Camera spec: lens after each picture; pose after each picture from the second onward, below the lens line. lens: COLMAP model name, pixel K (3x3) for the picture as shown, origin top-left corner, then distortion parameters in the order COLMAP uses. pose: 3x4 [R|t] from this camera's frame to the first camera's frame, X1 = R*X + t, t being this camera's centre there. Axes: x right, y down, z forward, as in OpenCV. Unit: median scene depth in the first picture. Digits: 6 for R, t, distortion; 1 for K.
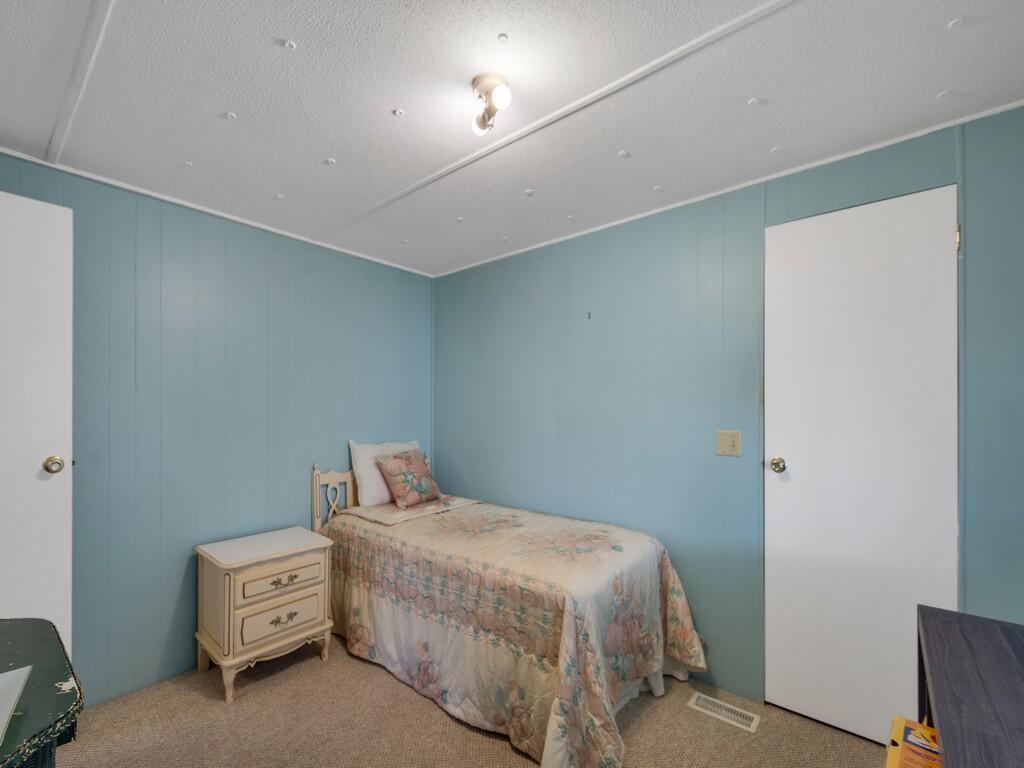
lens RADIAL K [[450.7, 0, 496.3], [0, 450.7, 408.5], [0, 0, 1]] dist [-0.000400, -0.000132]
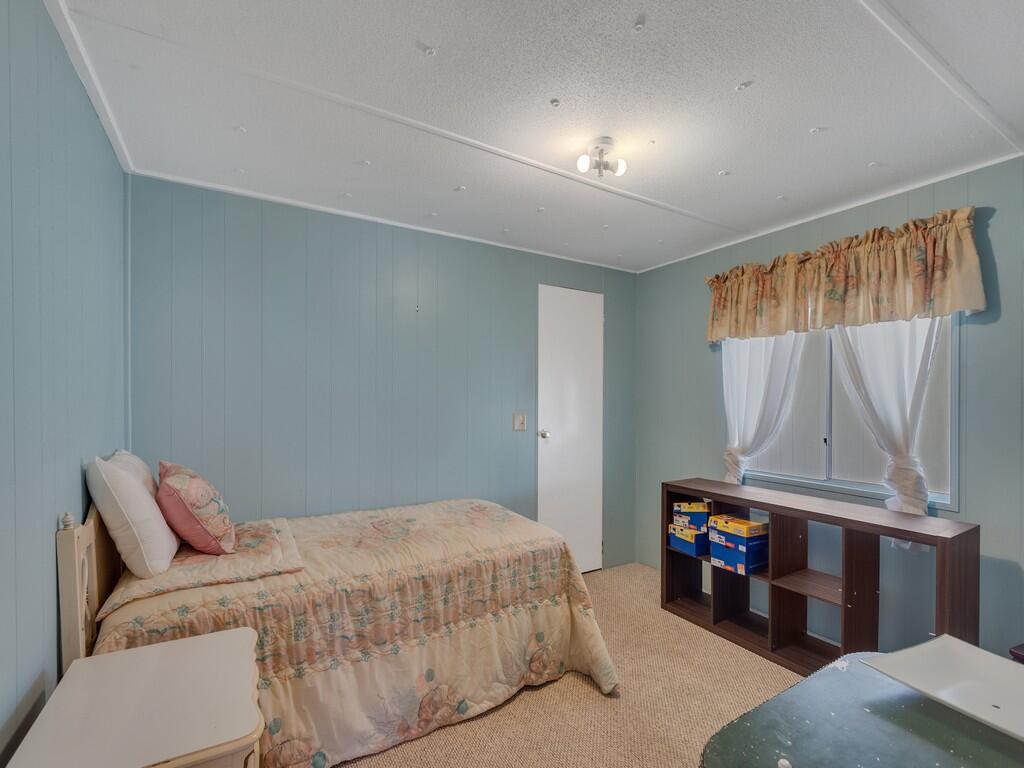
lens RADIAL K [[450.7, 0, 496.3], [0, 450.7, 408.5], [0, 0, 1]] dist [-0.000400, -0.000132]
pose [[0.327629, -0.012044, 0.944730, -0.934116], [-0.008526, 0.999840, 0.015703, 0.009939], [-0.944768, -0.013200, 0.327474, 0.620853]]
